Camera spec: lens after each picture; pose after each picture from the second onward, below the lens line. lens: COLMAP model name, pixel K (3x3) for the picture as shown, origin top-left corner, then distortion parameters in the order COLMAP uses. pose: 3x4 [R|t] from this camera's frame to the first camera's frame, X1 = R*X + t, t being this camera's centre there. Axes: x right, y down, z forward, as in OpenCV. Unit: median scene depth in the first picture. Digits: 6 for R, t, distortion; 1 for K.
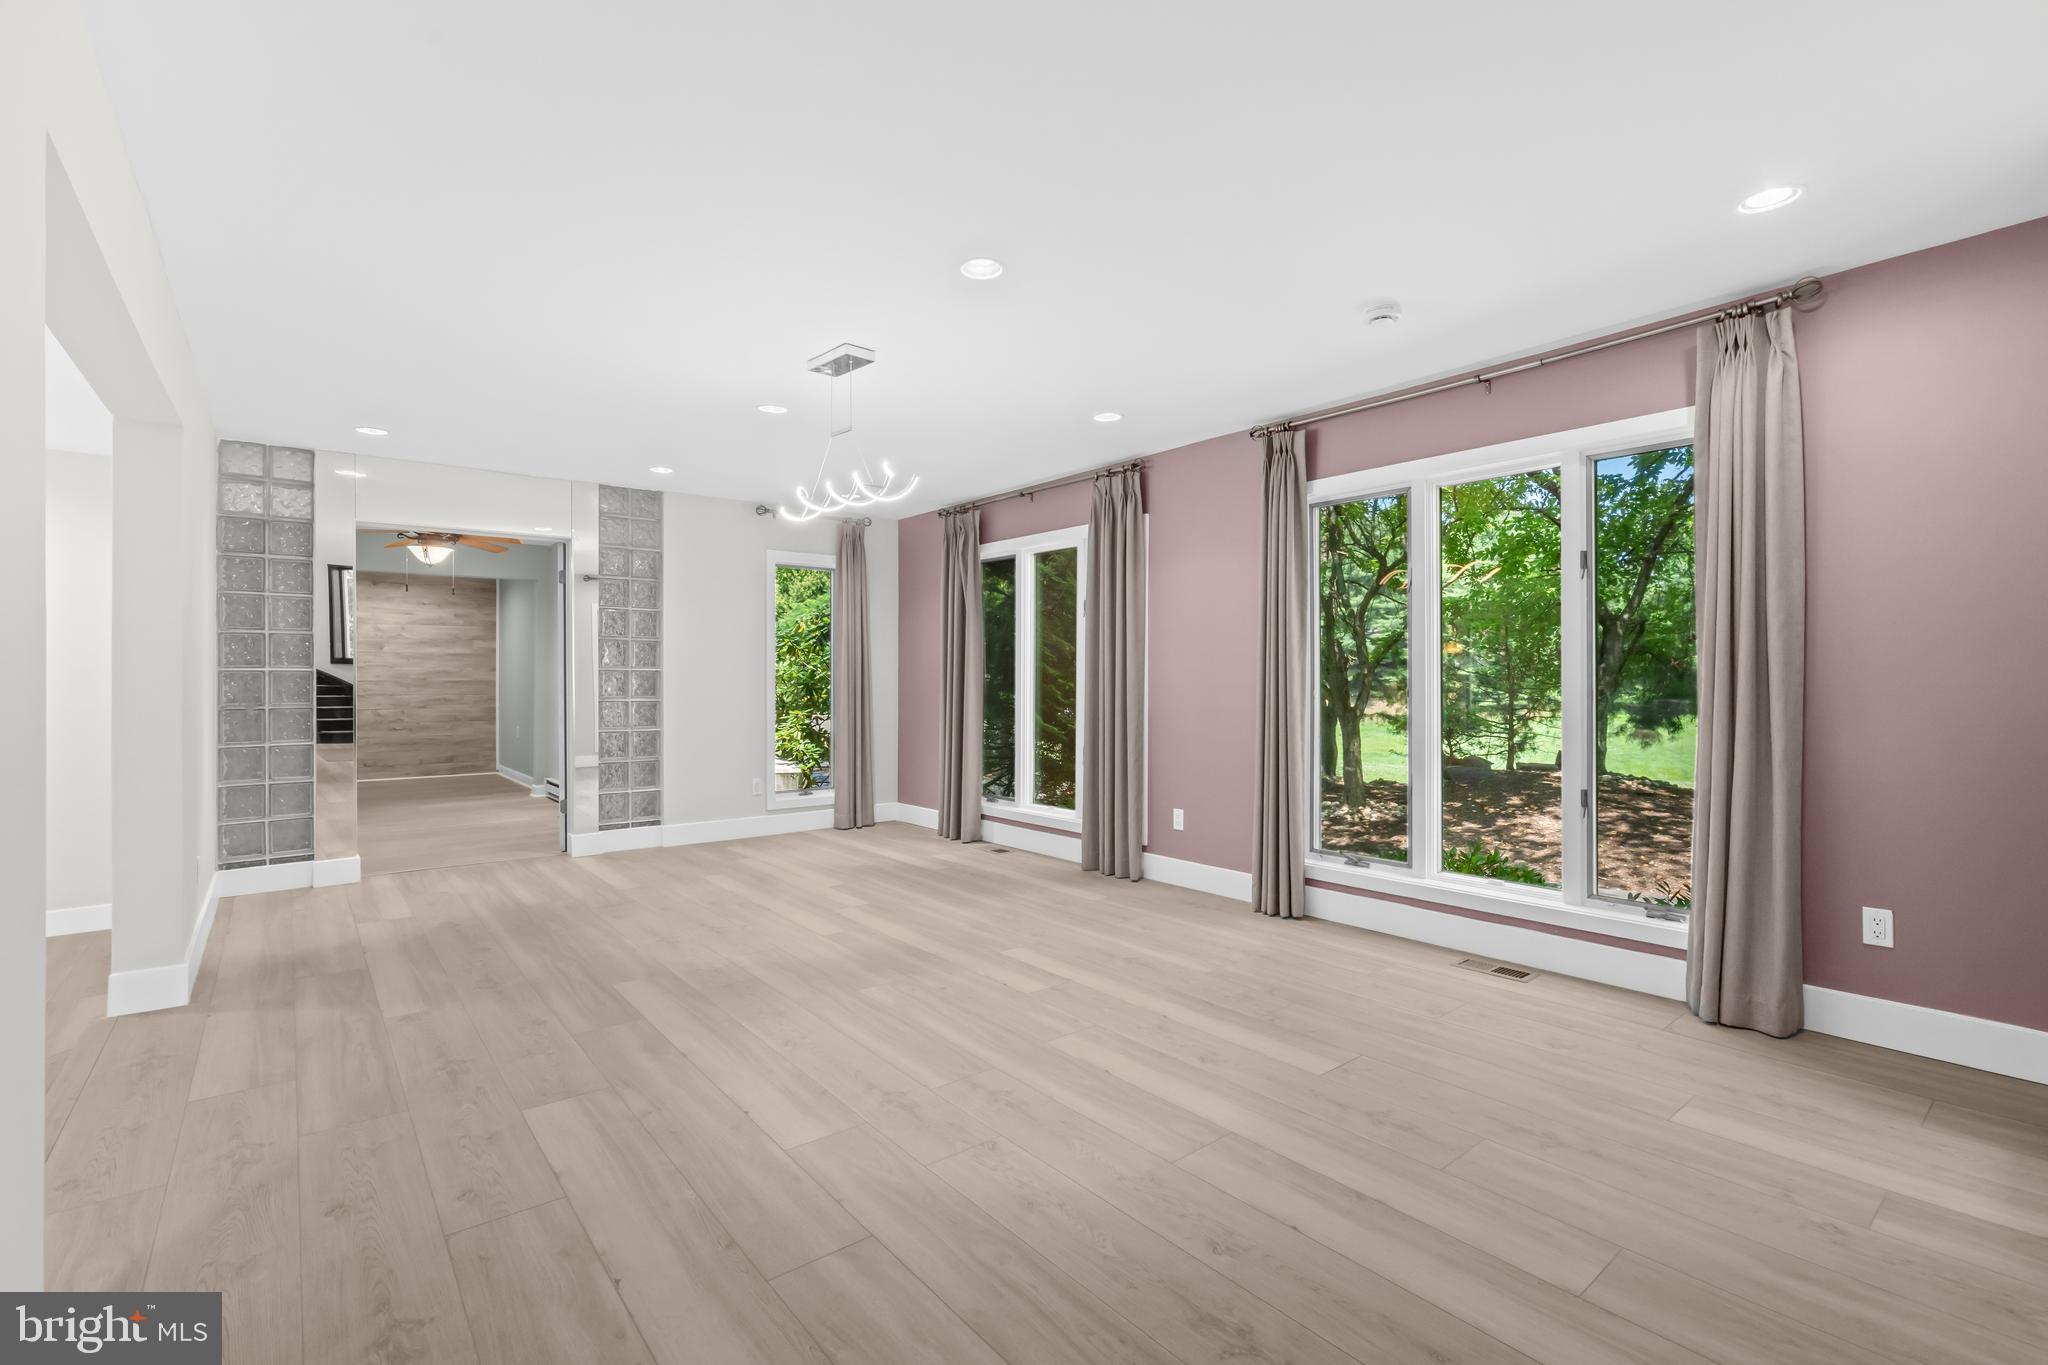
lens RADIAL K [[909.3, 0, 1027.5], [0, 909.3, 681.6], [0, 0, 1]] dist [-0.001162, 0.000772]
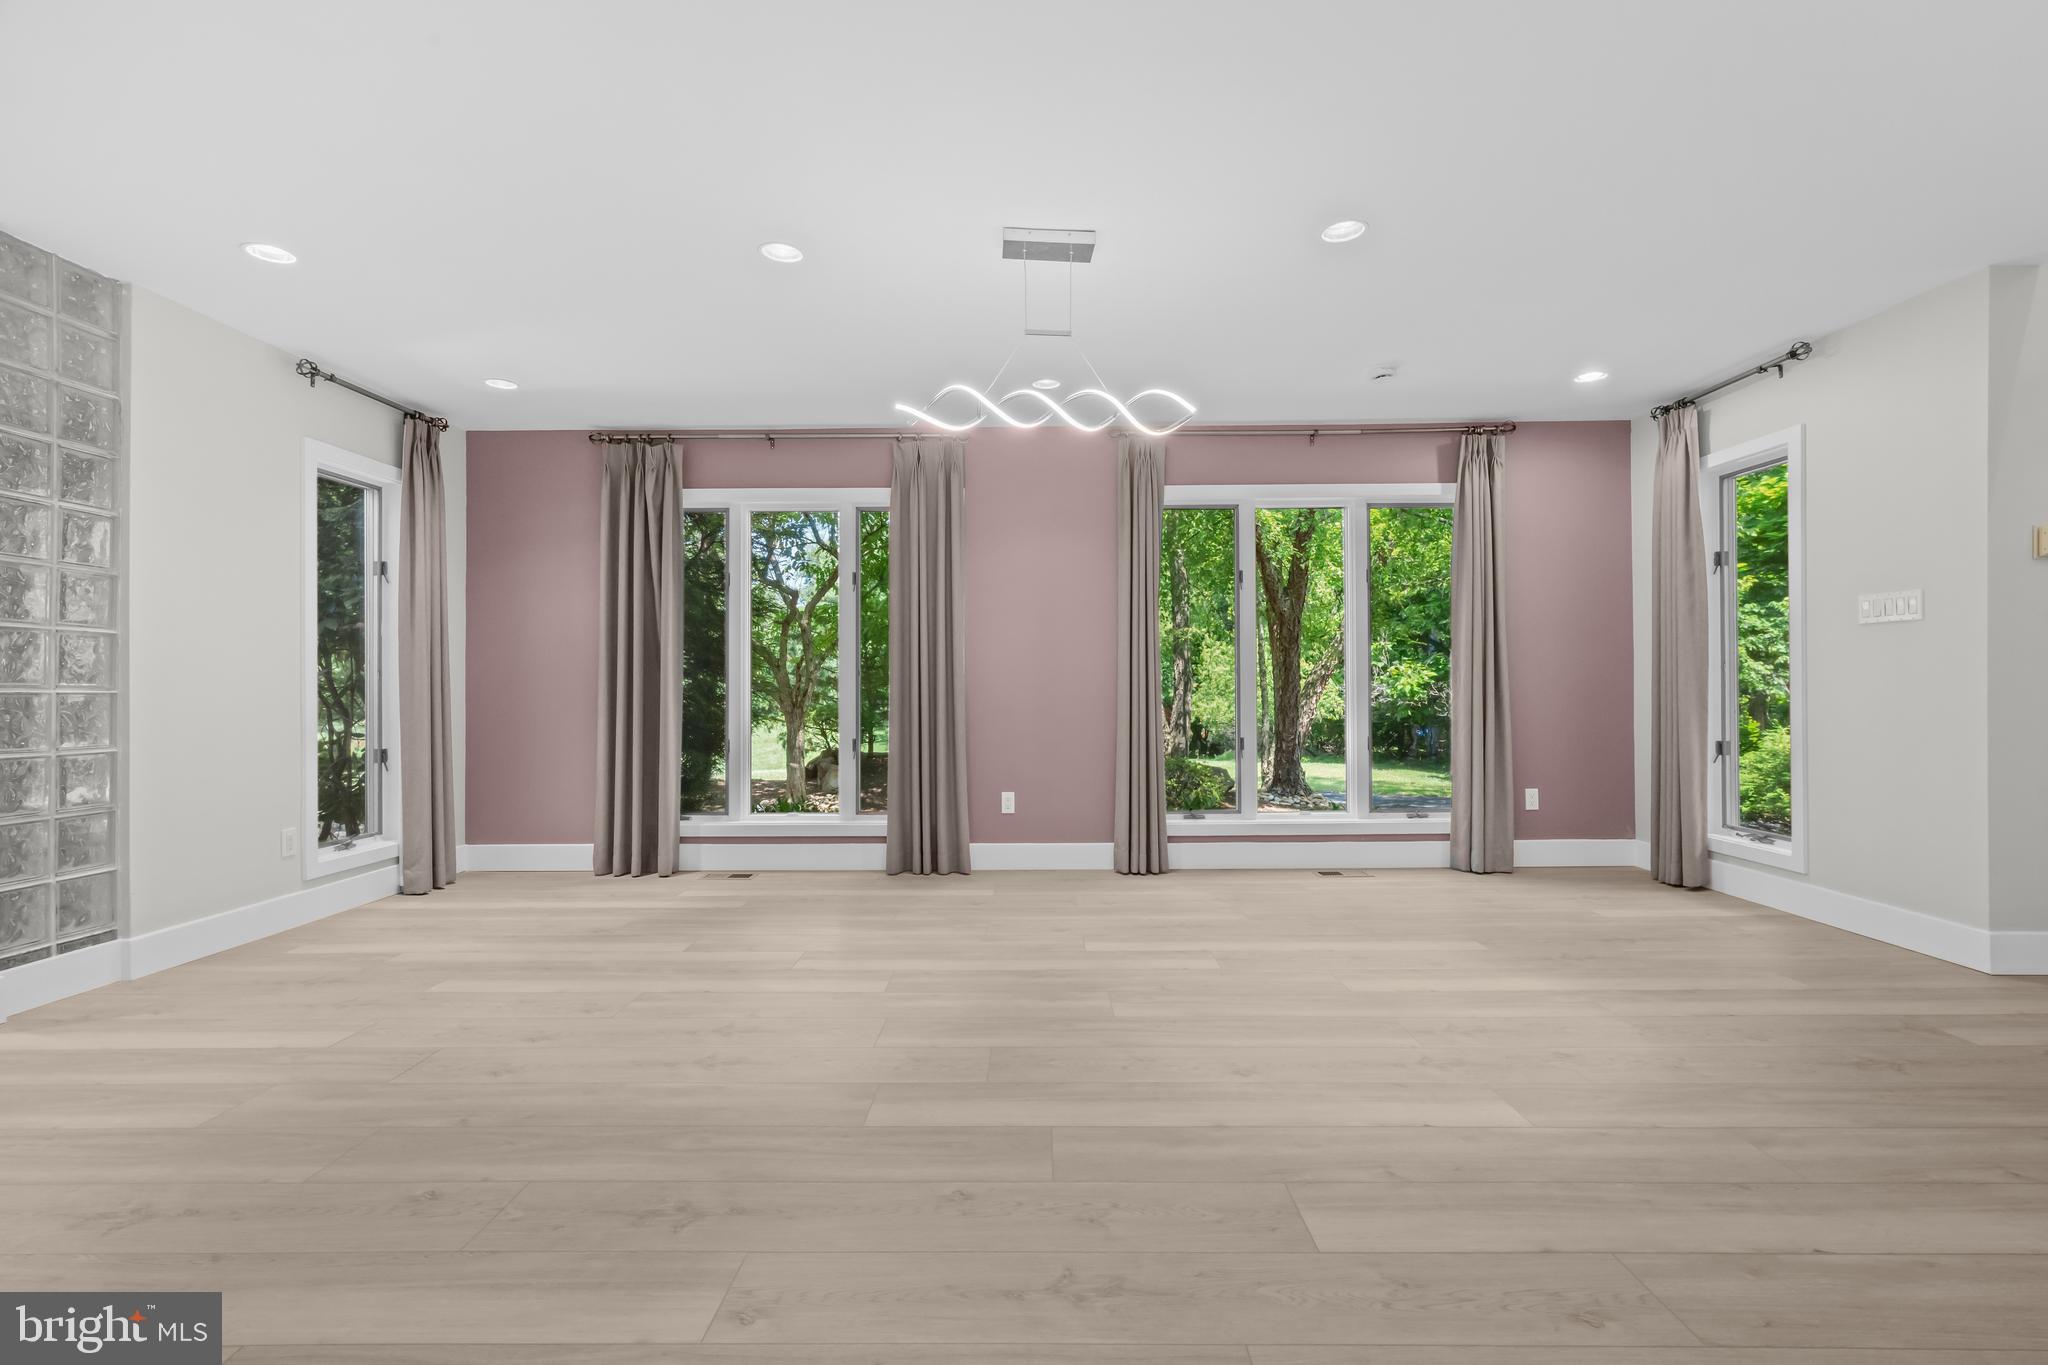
lens RADIAL K [[909.3, 0, 1027.5], [0, 909.3, 681.6], [0, 0, 1]] dist [-0.001162, 0.000772]
pose [[0.639031, -0.000019, 0.769181, -0.947222], [0.007533, 0.999952, -0.006234, 0.043501], [-0.769144, 0.009778, 0.639001, 0.575514]]
